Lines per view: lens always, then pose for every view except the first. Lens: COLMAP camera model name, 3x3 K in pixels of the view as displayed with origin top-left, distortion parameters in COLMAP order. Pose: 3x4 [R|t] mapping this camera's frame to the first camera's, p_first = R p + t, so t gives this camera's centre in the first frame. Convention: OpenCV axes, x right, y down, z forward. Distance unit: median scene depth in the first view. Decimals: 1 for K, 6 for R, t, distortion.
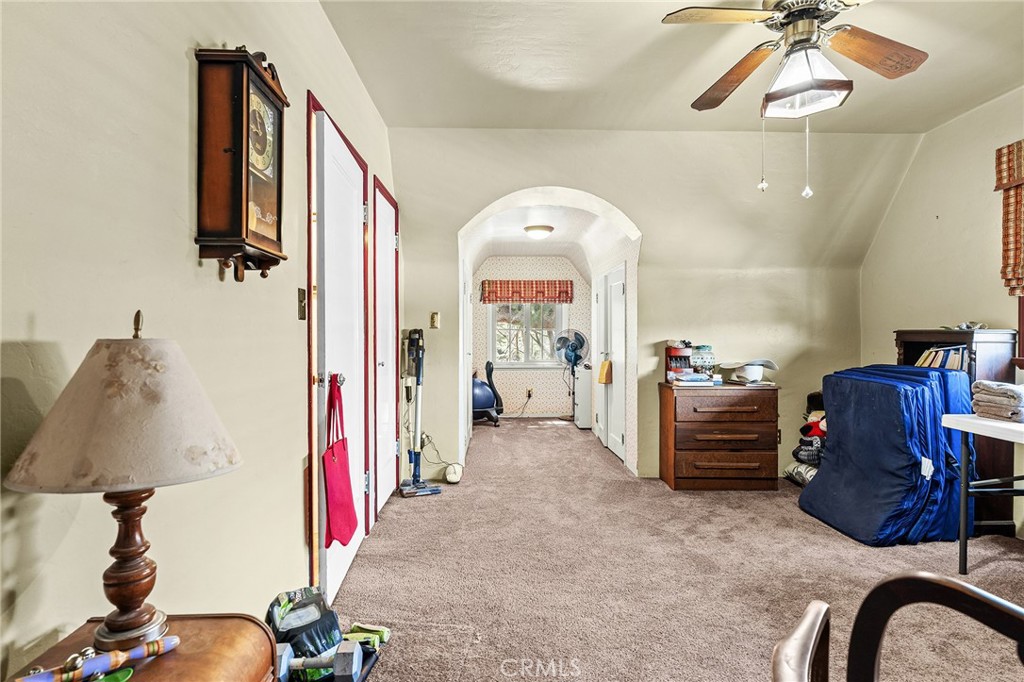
lens RADIAL K [[549.2, 0, 513.3], [0, 549.2, 339.1], [0, 0, 1]] dist [-0.002541, -0.000366]
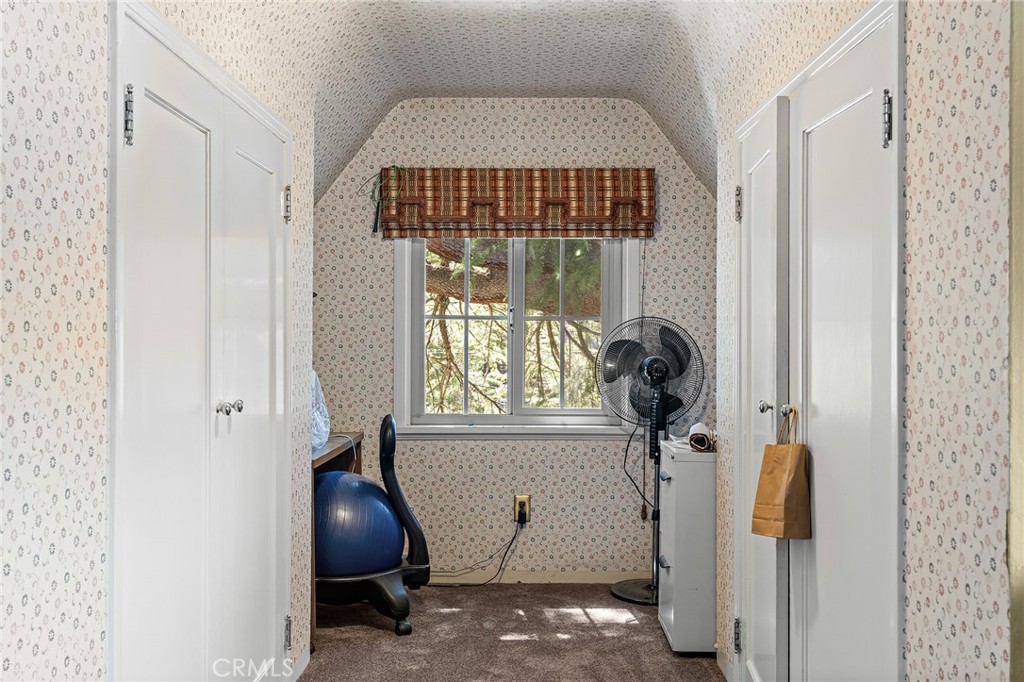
lens RADIAL K [[1028.4, 0, 511.3], [0, 1028.4, 339.1], [0, 0, 1]] dist [-0.015810, 0.000000]
pose [[0.999351, 0.003561, -0.035838, 0.045553], [-0.003578, 0.999994, -0.000425, -0.004230], [0.035837, 0.000553, 0.999358, 0.390050]]
